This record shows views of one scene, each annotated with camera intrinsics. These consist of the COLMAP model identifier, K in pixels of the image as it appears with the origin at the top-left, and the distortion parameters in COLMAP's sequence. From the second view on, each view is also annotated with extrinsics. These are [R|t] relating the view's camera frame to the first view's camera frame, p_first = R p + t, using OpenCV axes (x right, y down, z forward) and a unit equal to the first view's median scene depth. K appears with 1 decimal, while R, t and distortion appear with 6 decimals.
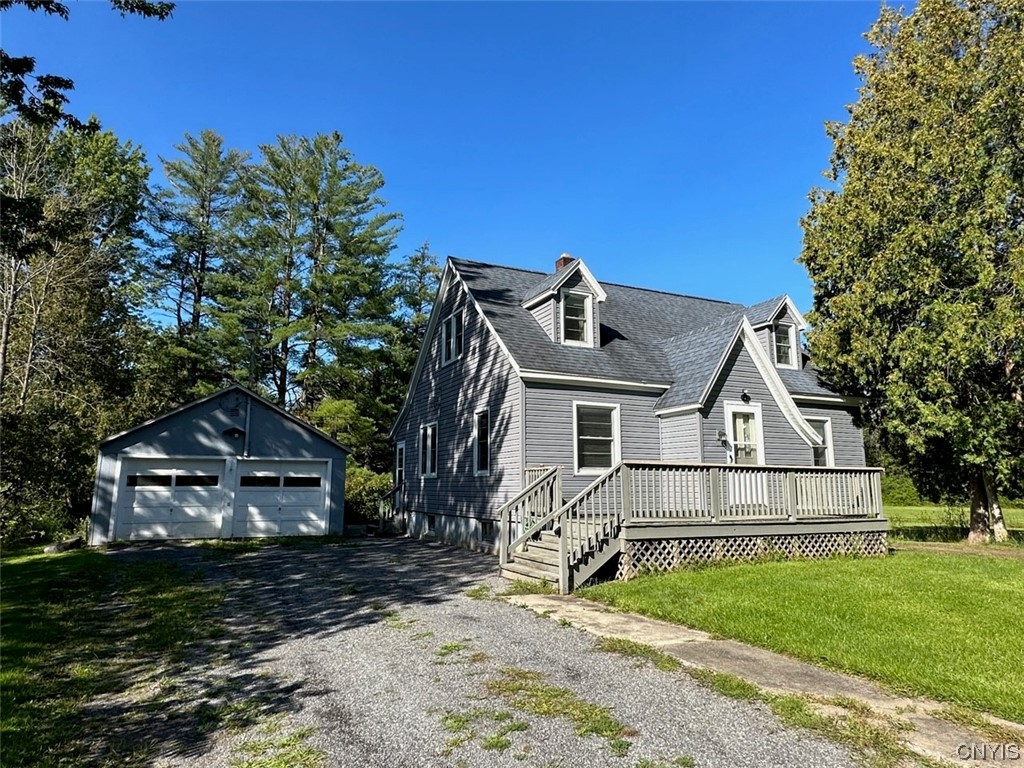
lens RADIAL K [[641.8, 0, 510.5], [0, 641.8, 380.1], [0, 0, 1]] dist [-0.000837, 0.004968]
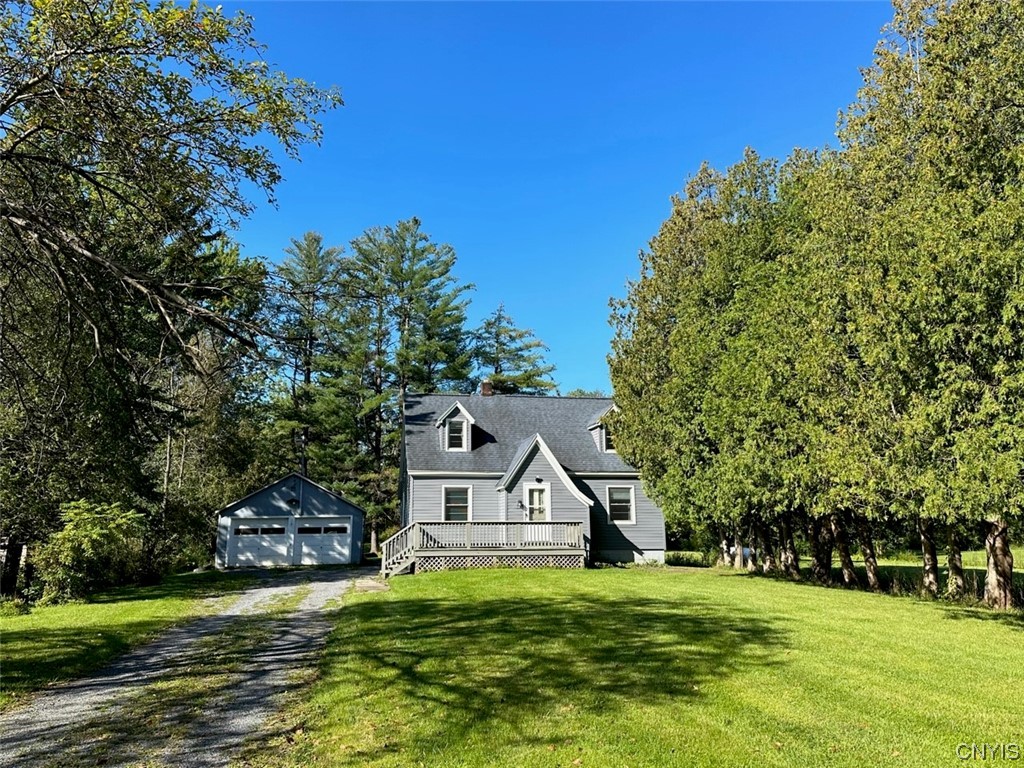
lens RADIAL K [[777.6, 0, 516.7], [0, 777.6, 388.2], [0, 0, 1]] dist [0.104697, -0.014458]
pose [[0.967740, -0.050895, -0.246756, 0.787997], [0.047866, 0.998687, -0.018262, -0.176160], [0.247361, 0.005861, 0.968906, -1.013124]]
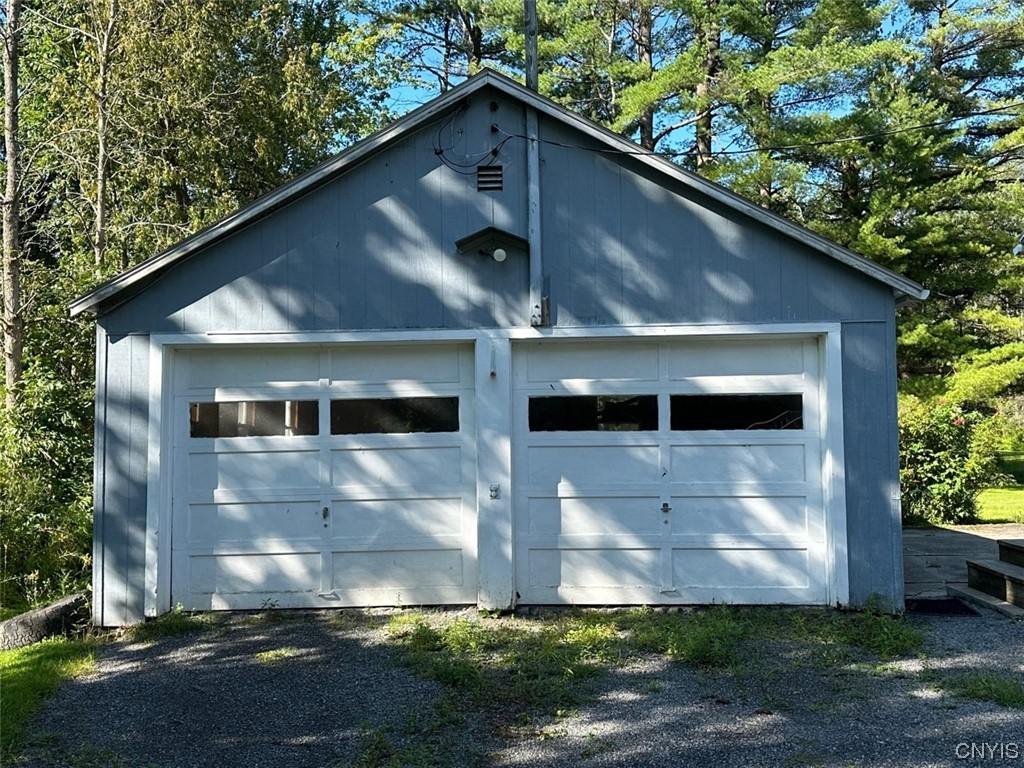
lens RADIAL K [[1093.3, 0, 519.2], [0, 1093.3, 379.8], [0, 0, 1]] dist [0.120066, 0.000000]
pose [[0.892251, -0.037288, -0.449997, -0.244494], [0.091480, 0.990846, 0.099281, 0.112576], [0.442176, -0.129749, 0.887494, 0.679731]]
